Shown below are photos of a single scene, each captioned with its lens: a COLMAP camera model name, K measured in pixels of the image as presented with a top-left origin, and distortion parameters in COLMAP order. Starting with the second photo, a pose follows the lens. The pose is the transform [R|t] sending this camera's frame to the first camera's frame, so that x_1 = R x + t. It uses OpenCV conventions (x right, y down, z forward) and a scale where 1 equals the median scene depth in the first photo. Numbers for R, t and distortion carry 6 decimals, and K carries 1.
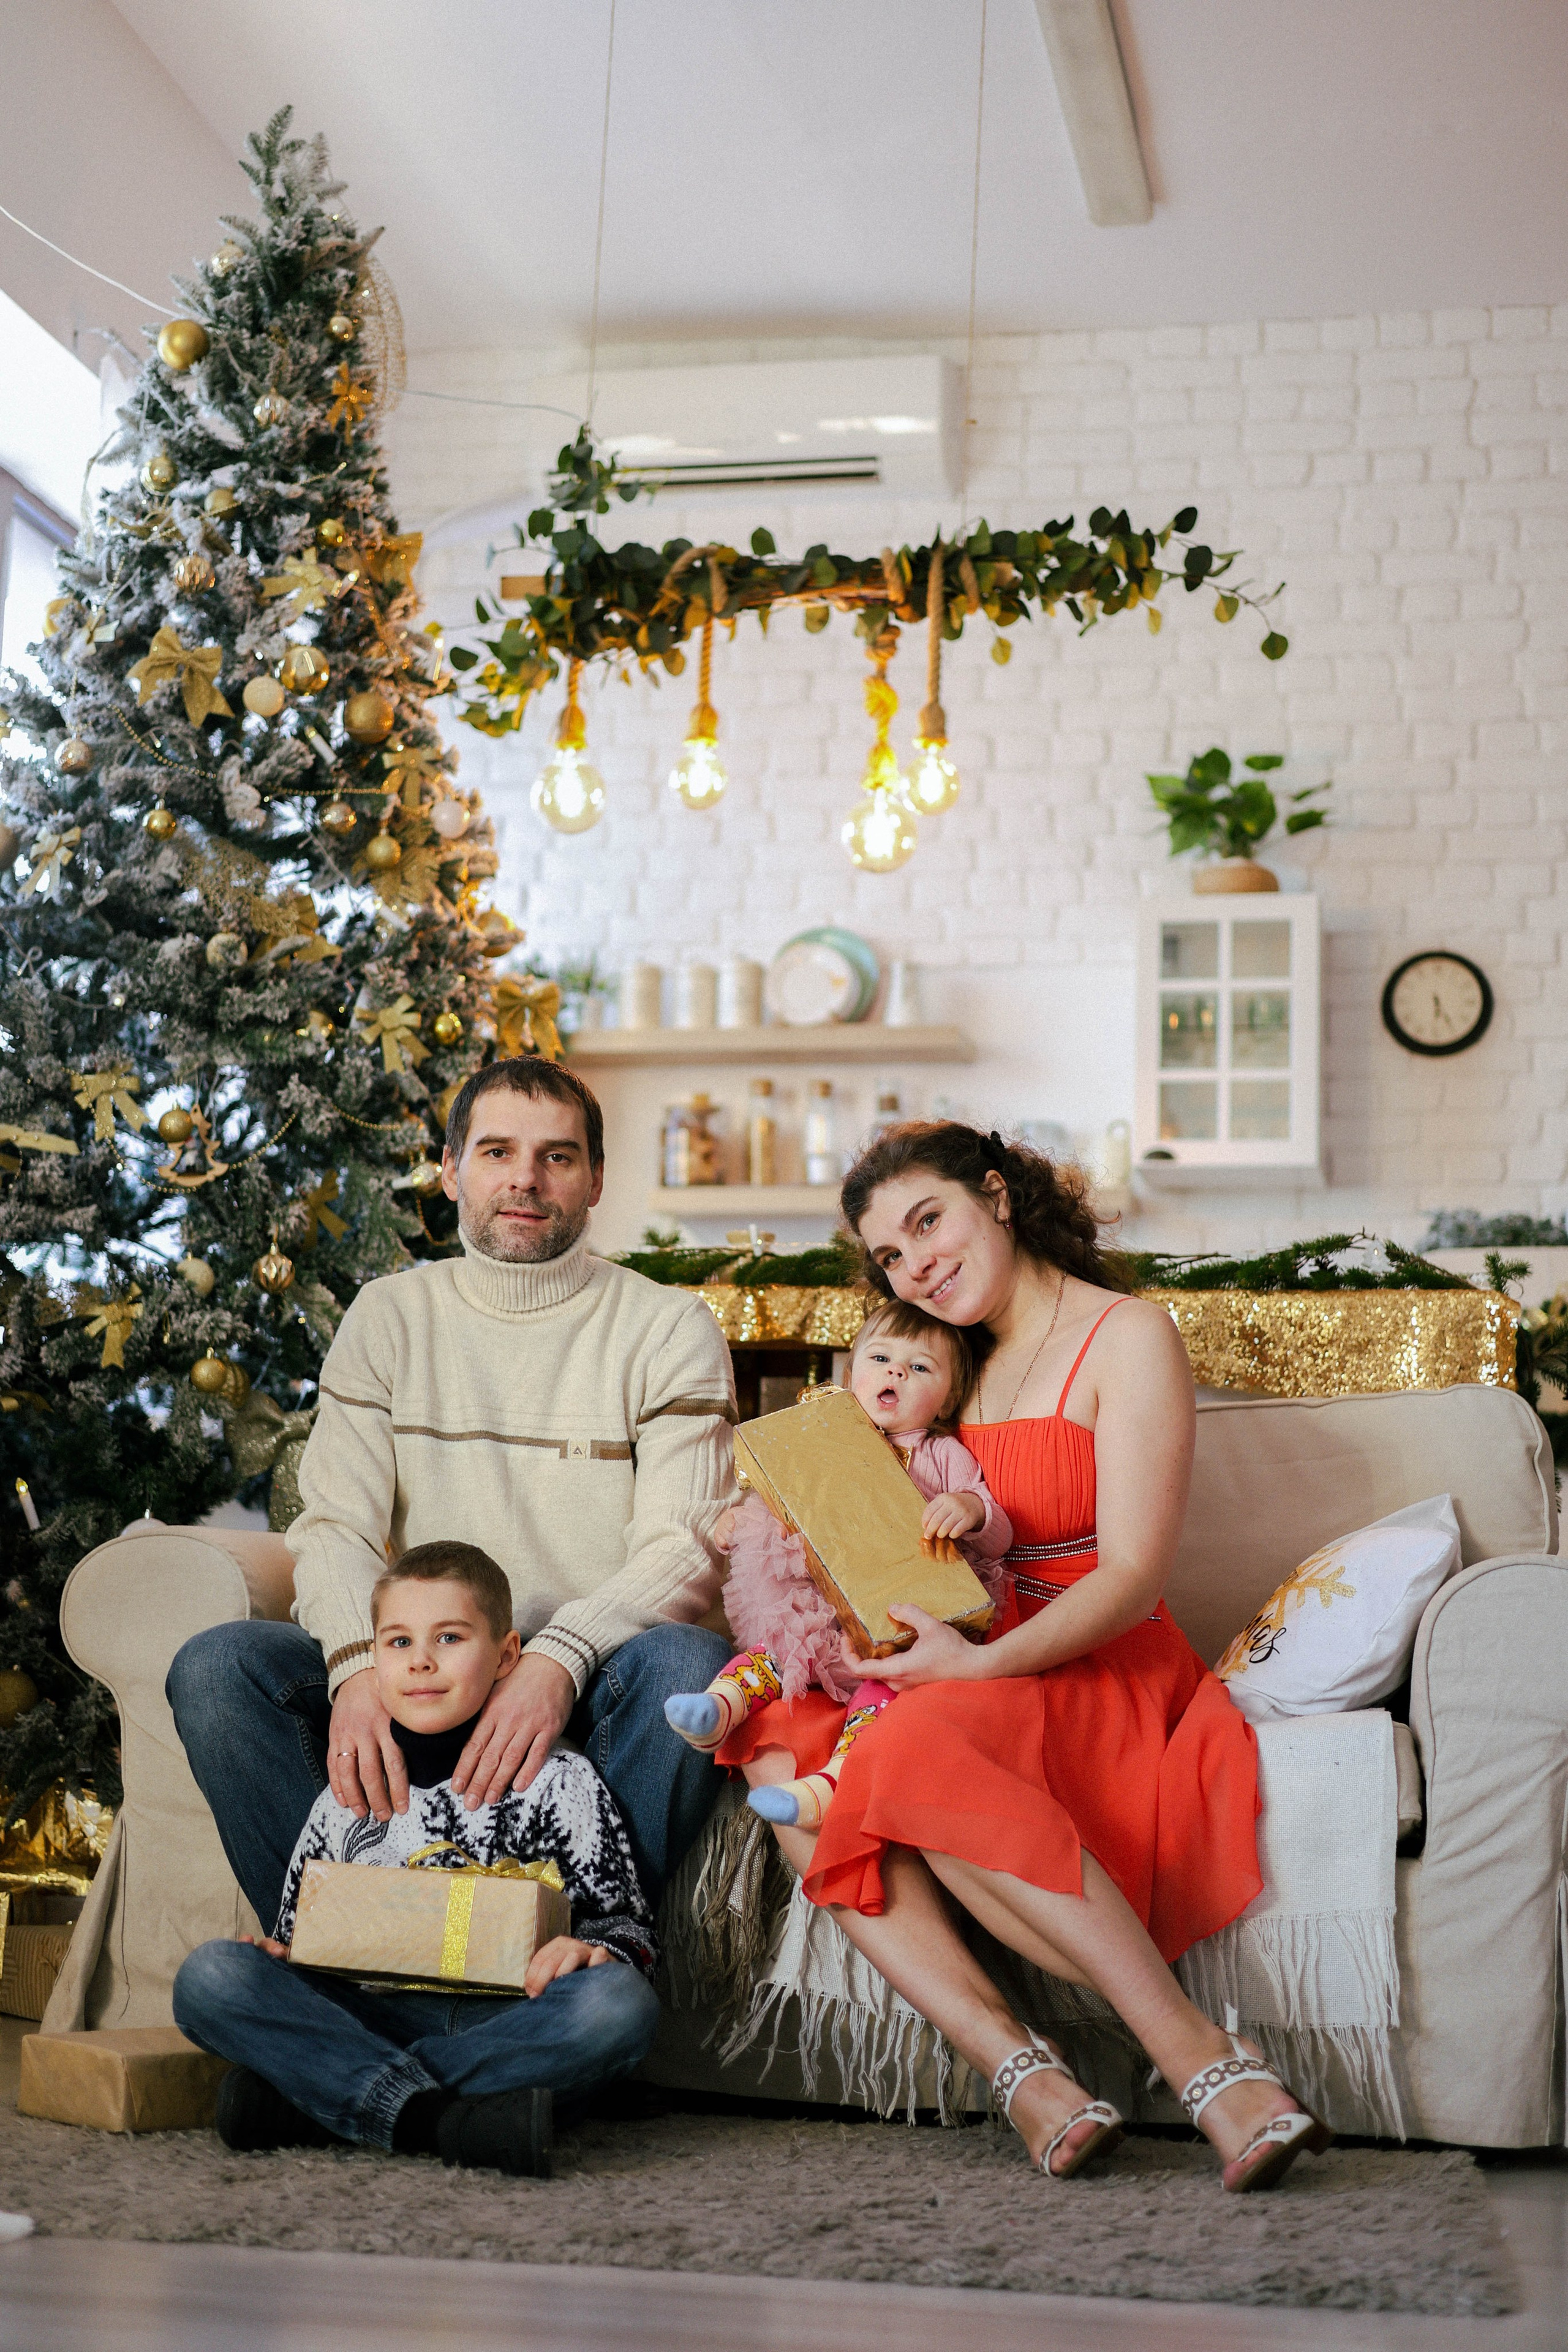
lens RADIAL K [[3321.2, 0, 802.8], [0, 3321.2, 1170.0], [0, 0, 1]] dist [0.027700, -0.109674]
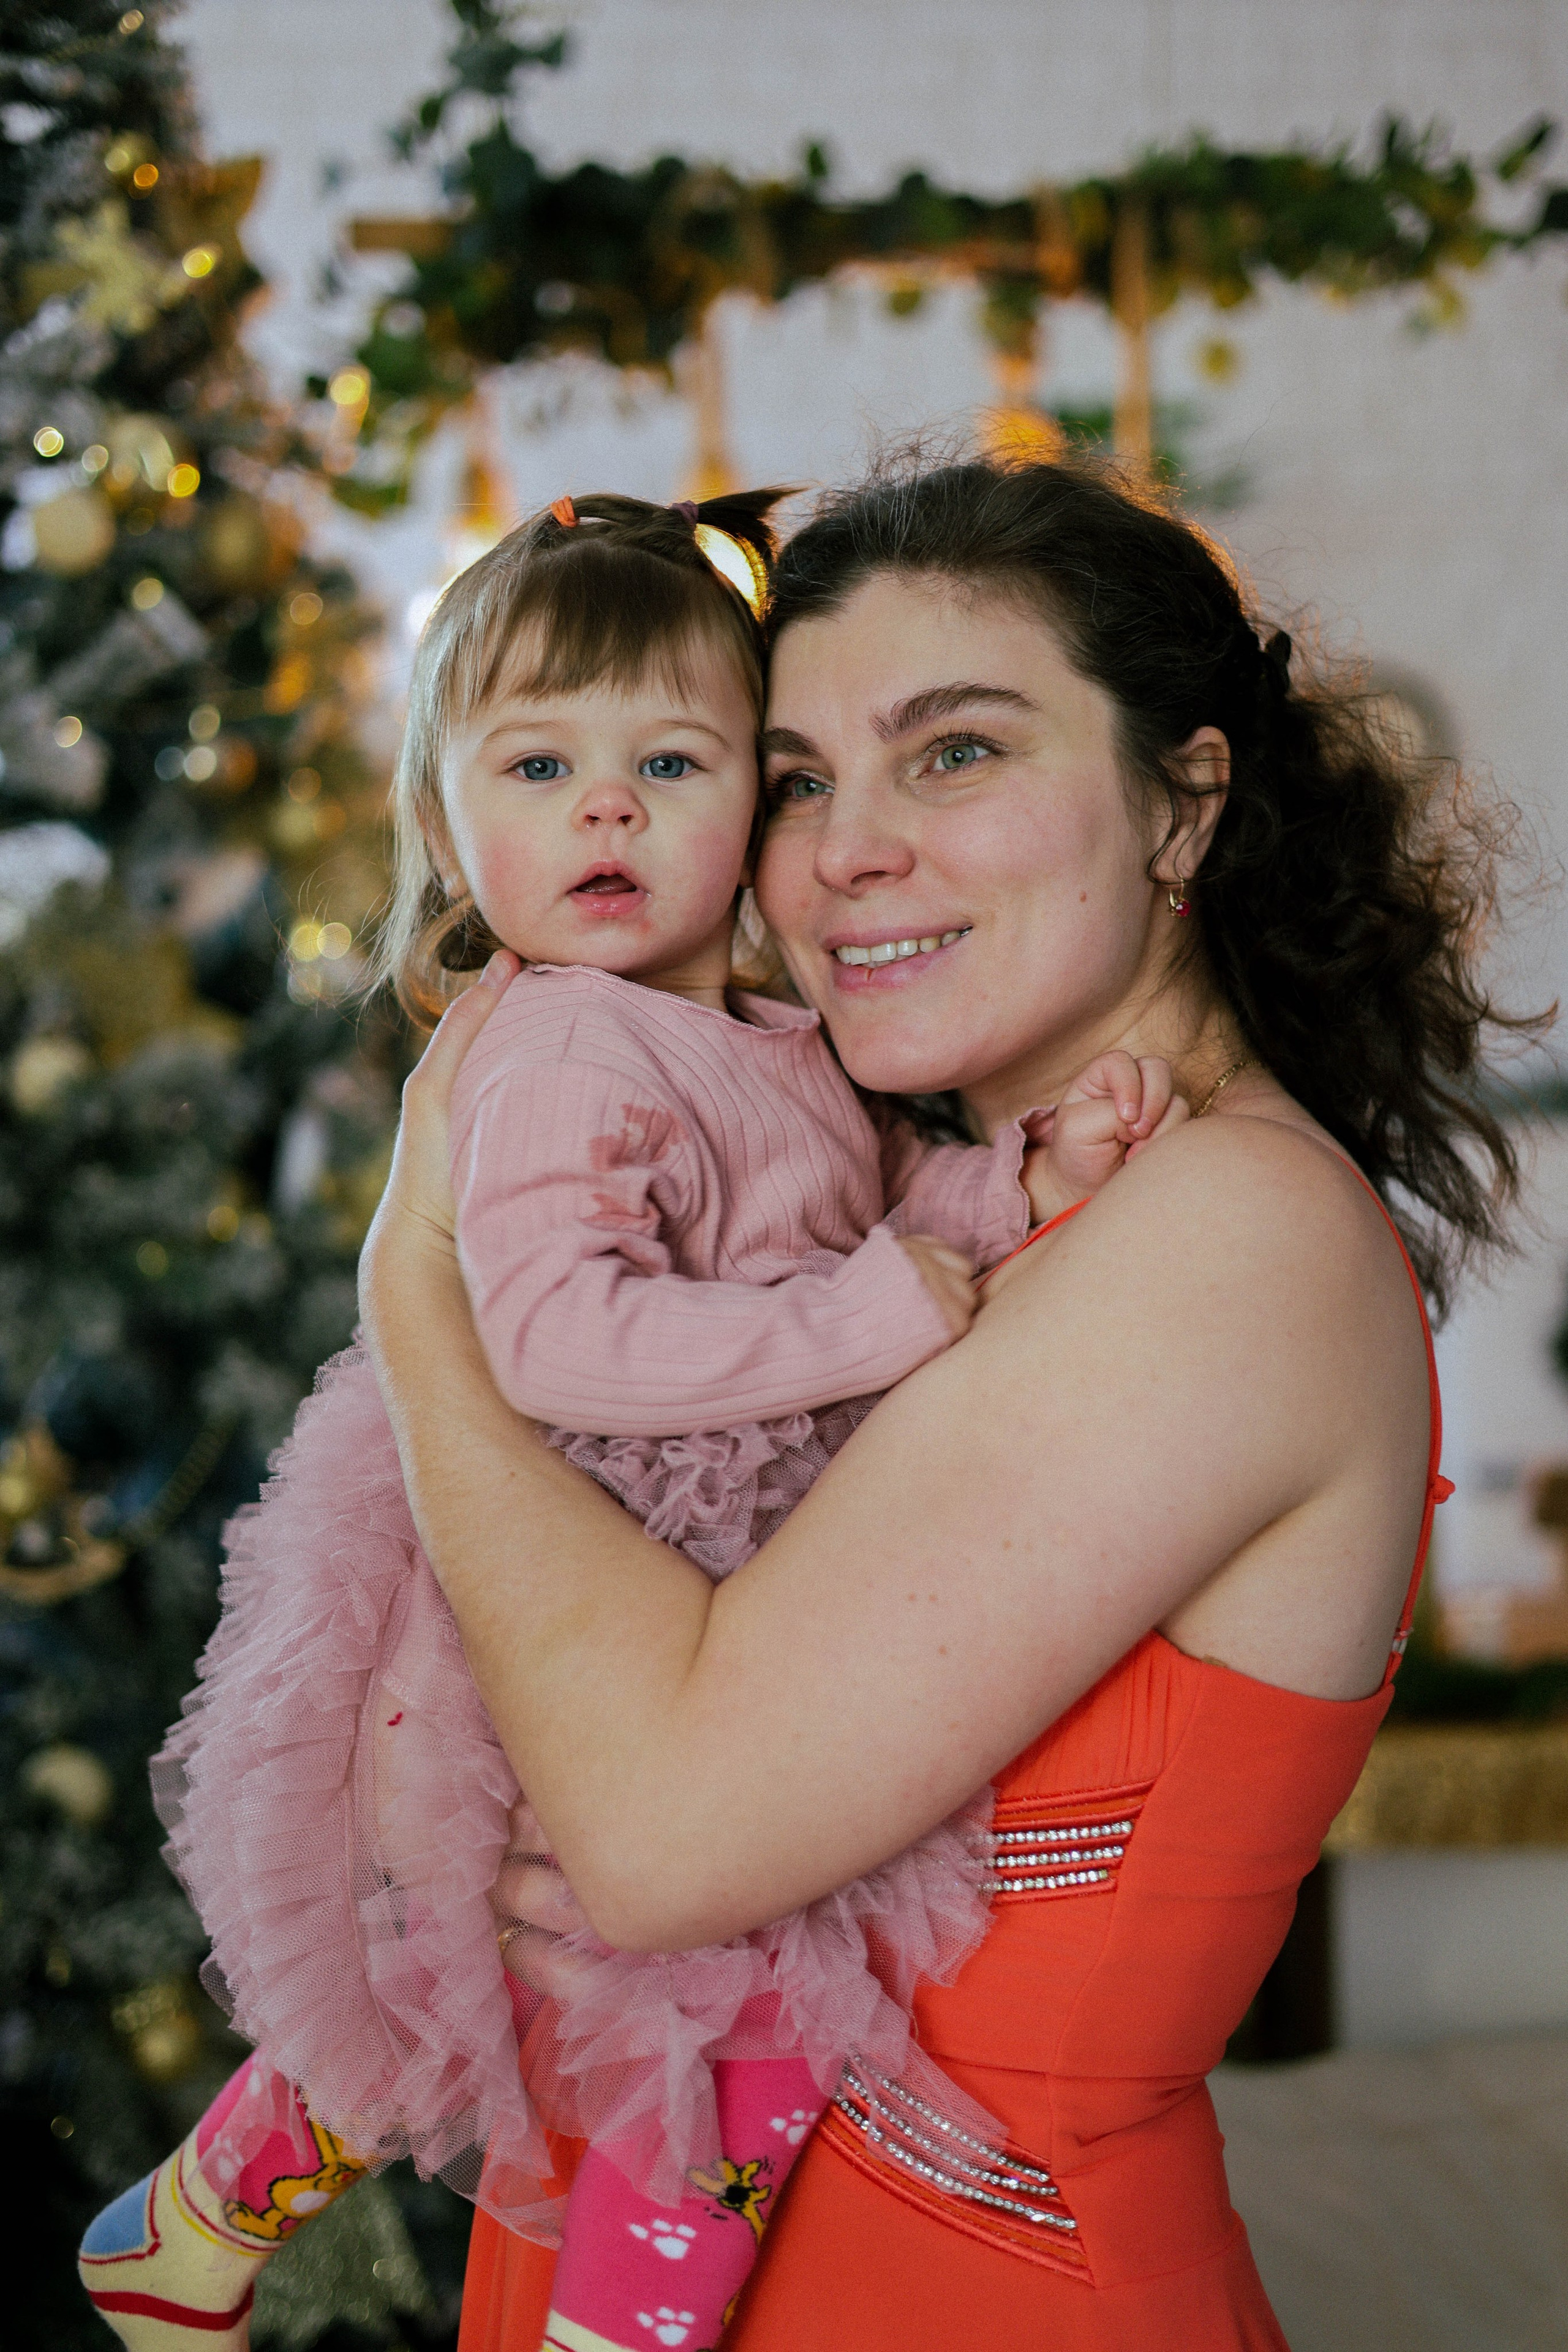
lens RADIAL K [[3392.5, 0, 807.8], [0, 3392.5, 1162.0], [0, 0, 1]] dist [0.018800, -0.120840]
pose [[0.966626, -0.057220, 0.249722, -0.173648], [0.017177, 0.987020, 0.159674, -0.119326], [-0.255617, -0.150056, 0.955062, 0.450565]]
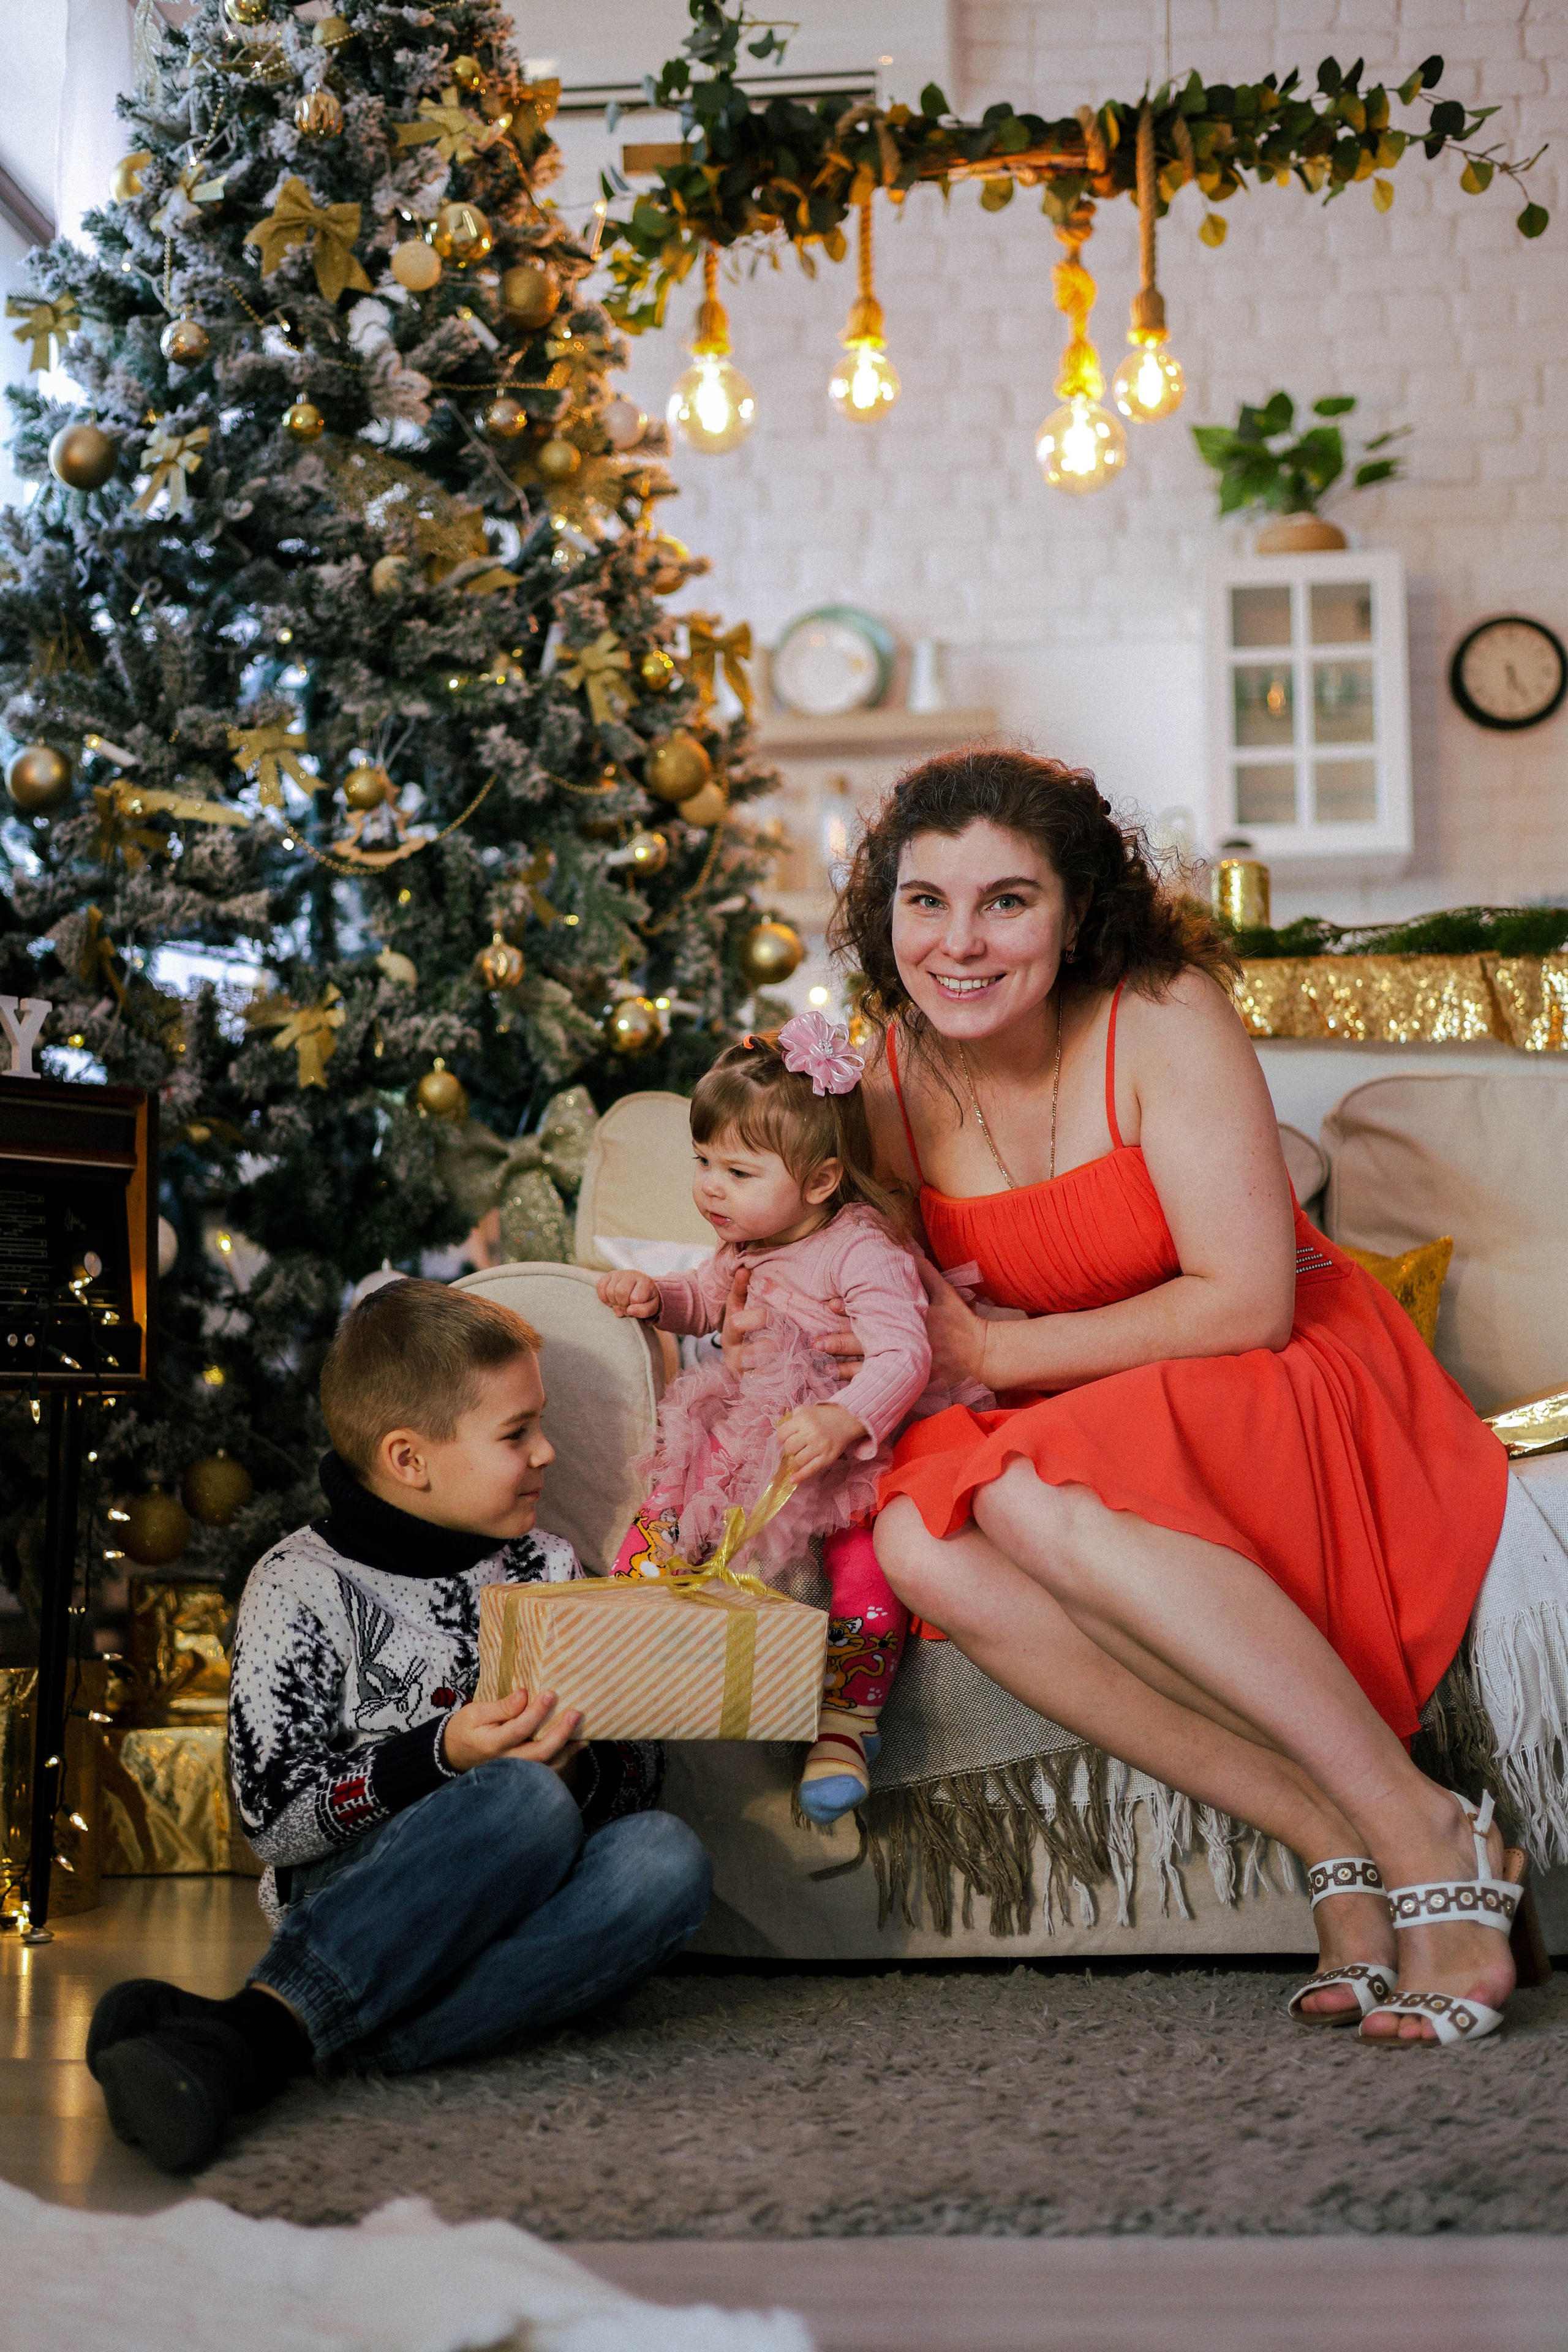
lens RADIAL K [[3273.1, 0, 796.1], [0, 3273.1, 1184.2], [0, 0, 1]] dist [0.046386, -0.259946]
pose [[0.994342, -0.035155, 0.100242, -0.146968], [0.027320, 0.996541, 0.078490, 0.020204], [-0.102654, -0.075307, 0.991862, 0.162644]]
